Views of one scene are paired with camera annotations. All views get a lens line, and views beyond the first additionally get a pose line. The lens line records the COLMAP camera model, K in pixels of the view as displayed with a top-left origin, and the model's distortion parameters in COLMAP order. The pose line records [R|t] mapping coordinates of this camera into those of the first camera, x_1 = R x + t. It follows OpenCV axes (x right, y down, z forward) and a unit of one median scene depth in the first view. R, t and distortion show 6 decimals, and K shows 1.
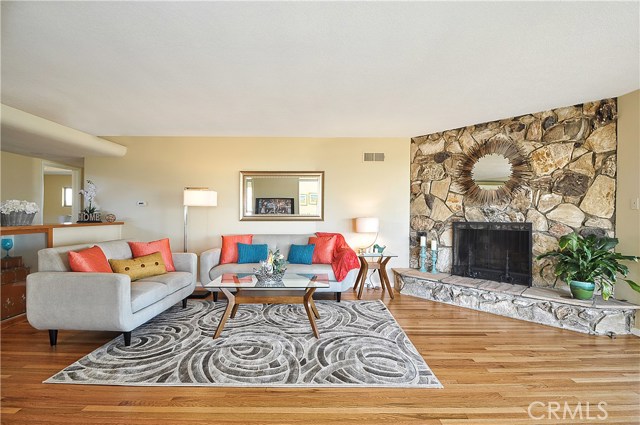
lens RADIAL K [[285.3, 0, 337.5], [0, 285.3, 222.0], [0, 0, 1]] dist [0.003132, -0.007331]
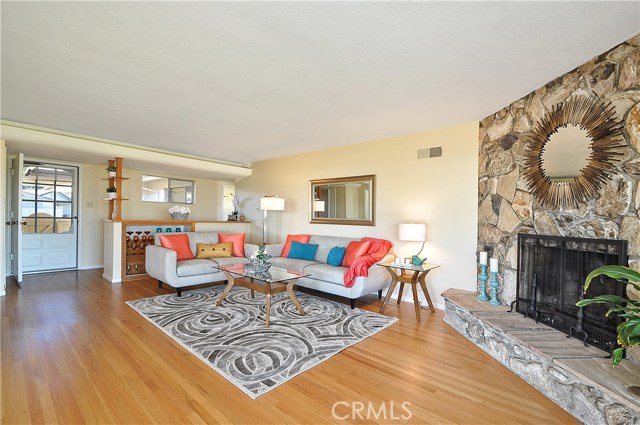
lens RADIAL K [[285.3, 0, 337.5], [0, 285.3, 222.0], [0, 0, 1]] dist [0.003132, -0.007331]
pose [[0.754771, 0.027937, -0.655394, 0.601013], [-0.044236, 0.998986, -0.008360, -0.003559], [0.654496, 0.035302, 0.755241, 0.229707]]
